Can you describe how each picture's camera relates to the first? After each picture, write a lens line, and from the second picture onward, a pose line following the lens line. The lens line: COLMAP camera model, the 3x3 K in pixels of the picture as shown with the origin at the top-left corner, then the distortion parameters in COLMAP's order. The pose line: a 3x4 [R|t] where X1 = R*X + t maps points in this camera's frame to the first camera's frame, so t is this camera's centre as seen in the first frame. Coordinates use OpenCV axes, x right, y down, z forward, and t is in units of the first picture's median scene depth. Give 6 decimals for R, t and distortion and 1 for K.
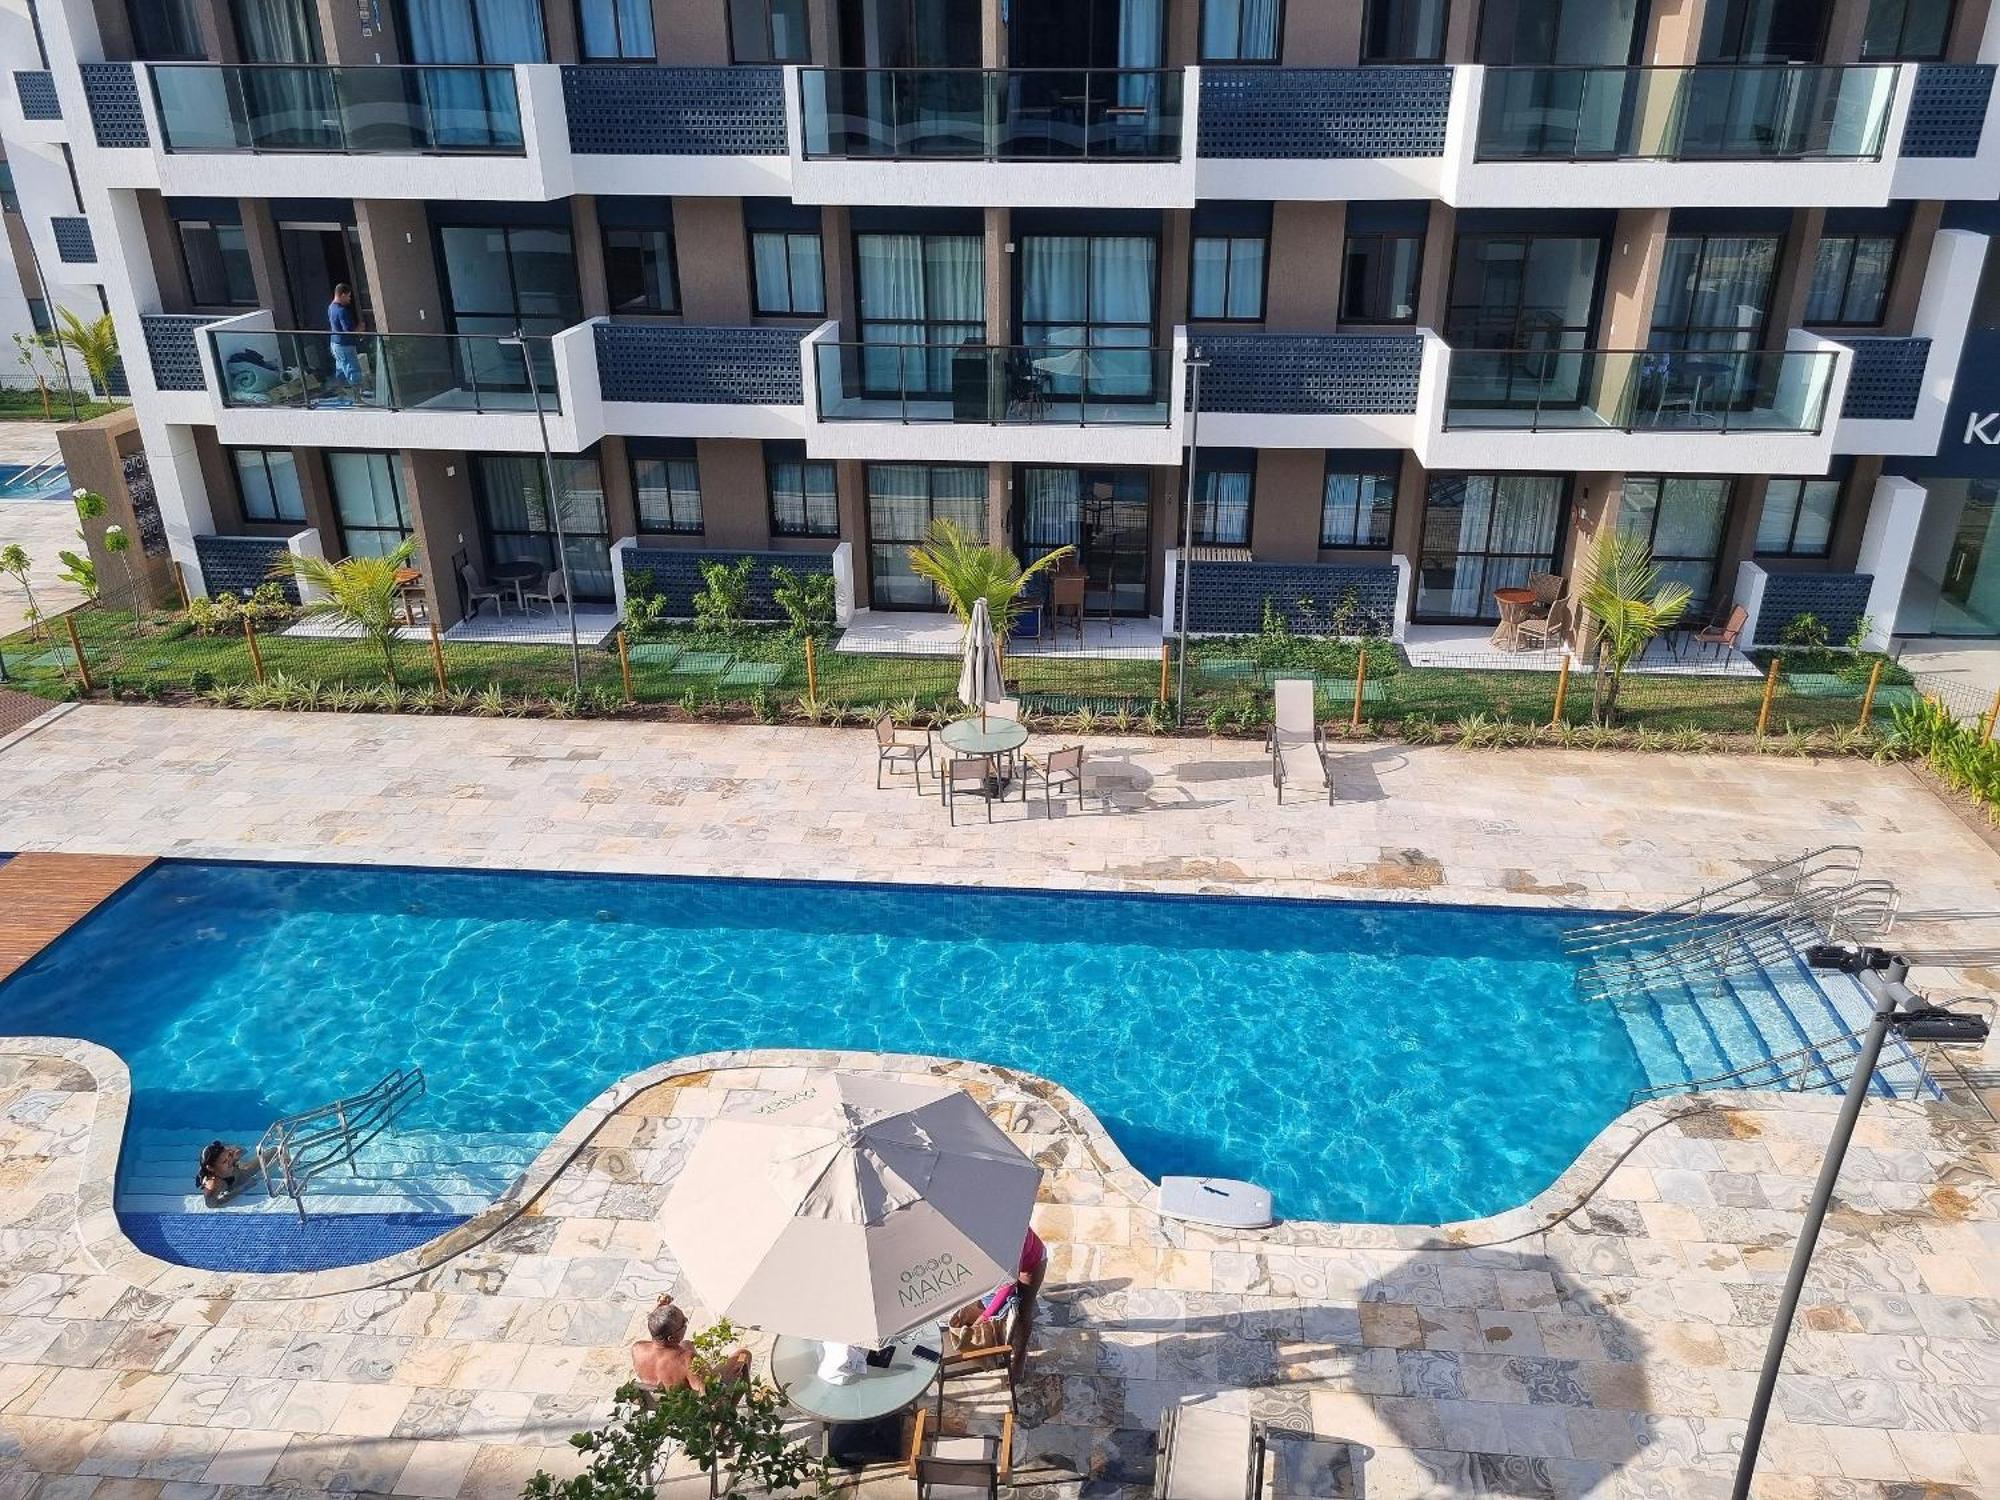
lens RADIAL K [[1462.5, 0, 993.7], [0, 1462.5, 754.5], [0, 0, 1]] dist [0.038476, -0.029032]
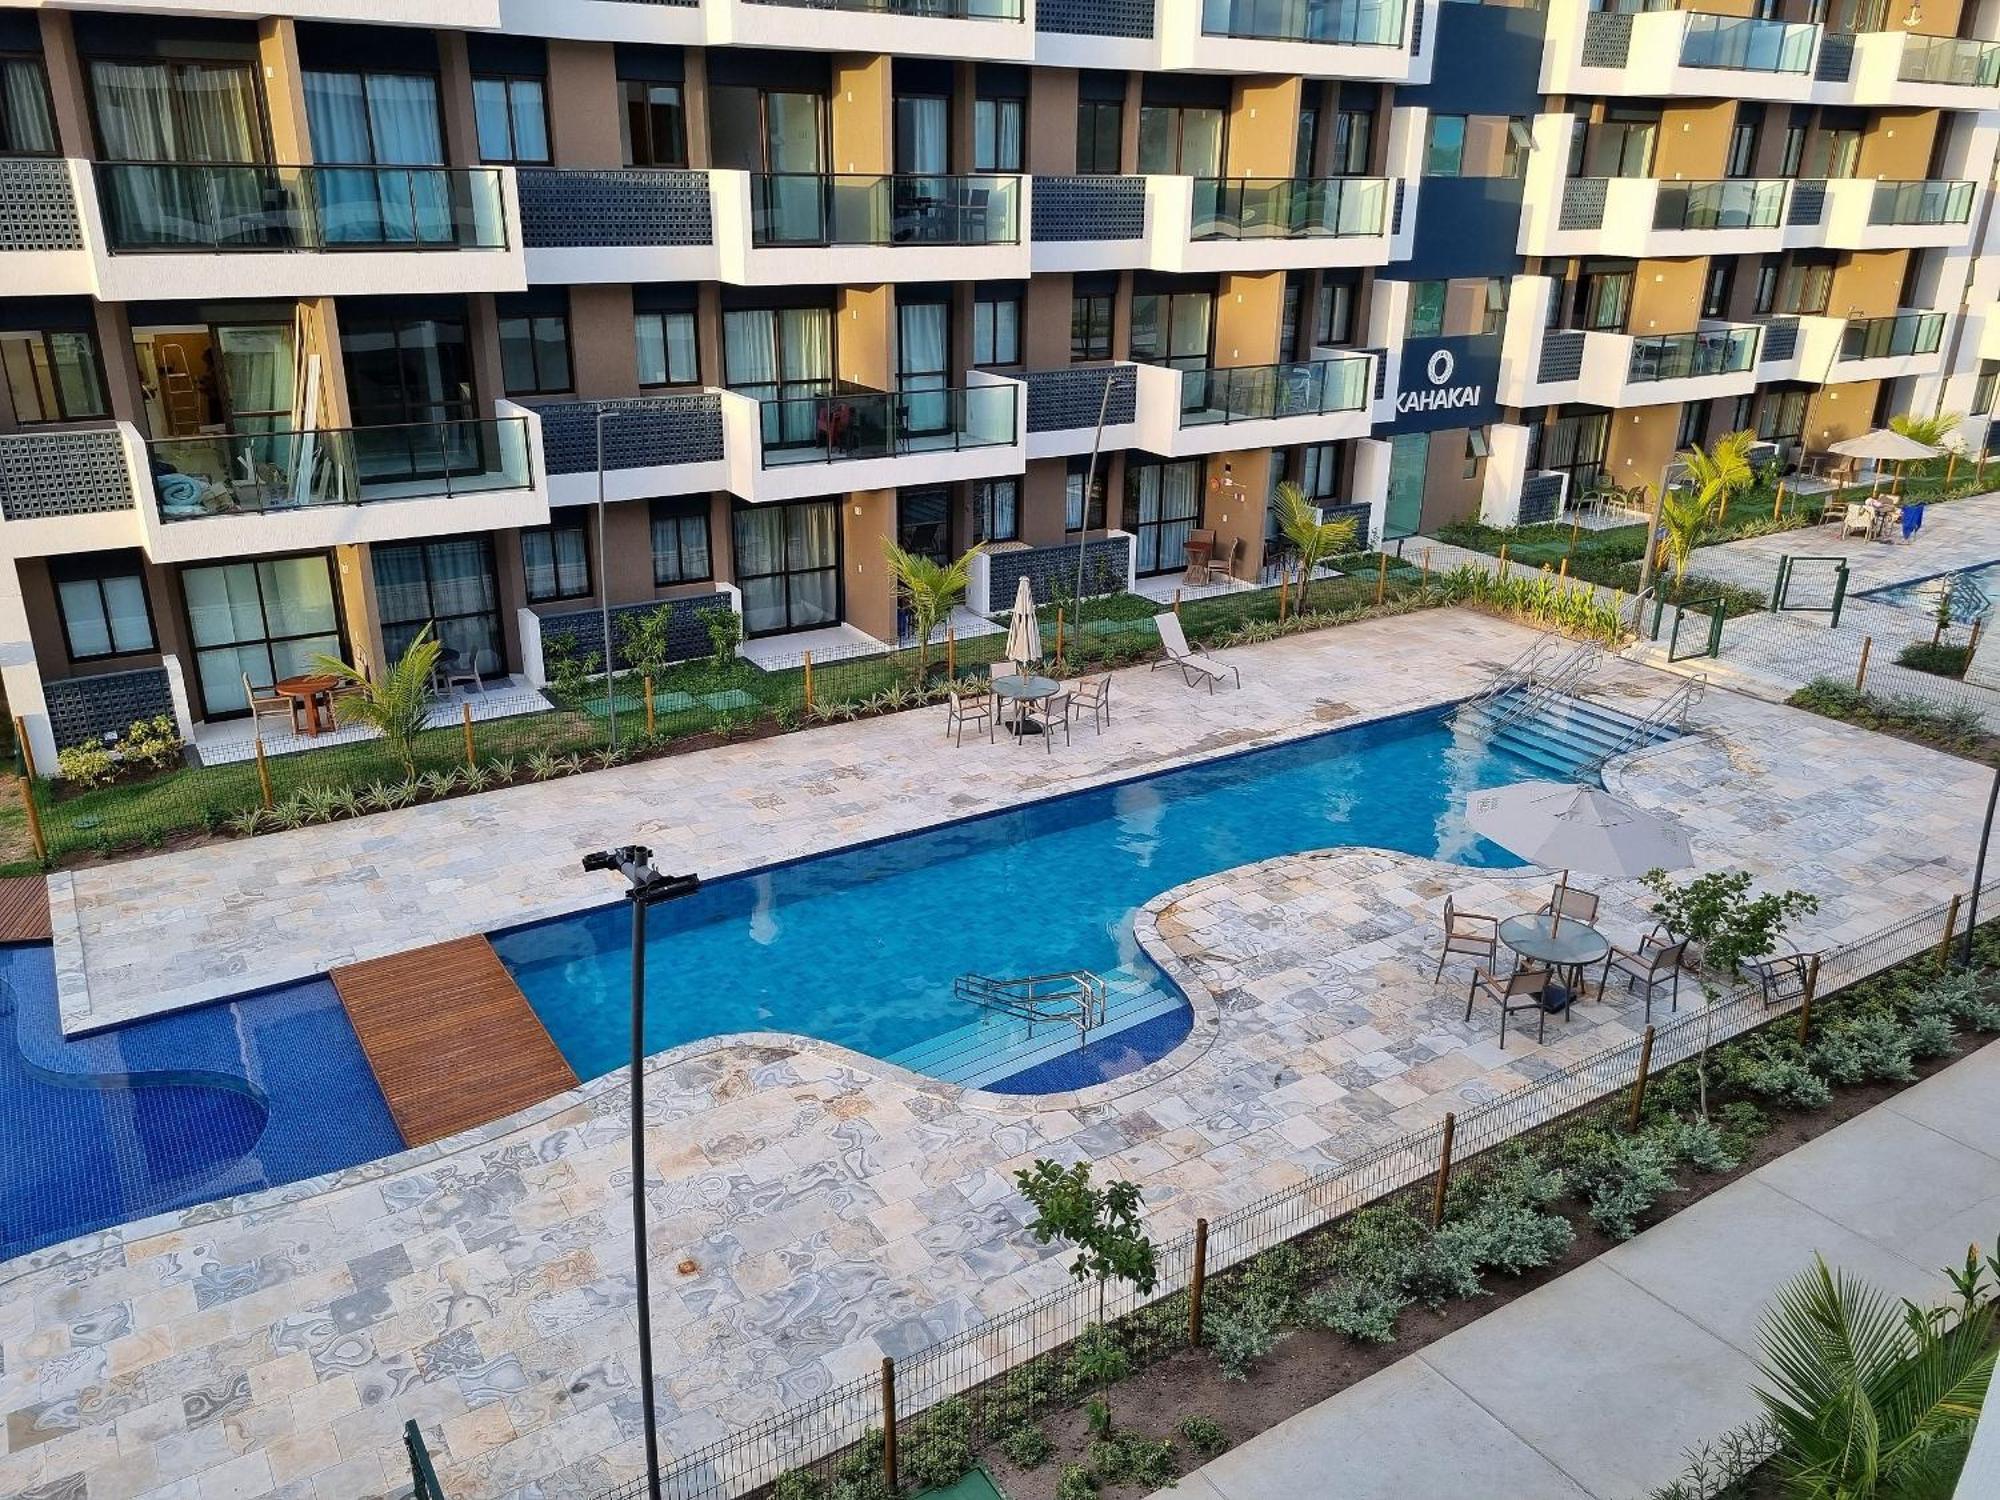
lens RADIAL K [[1462.5, 0, 1002.8], [0, 1462.5, 765.2], [0, 0, 1]] dist [0.038476, -0.029032]
pose [[0.805377, -0.213330, 0.553045, -0.664247], [0.237004, 0.971063, 0.029434, 0.010033], [-0.543321, 0.107369, 0.832631, -0.042382]]
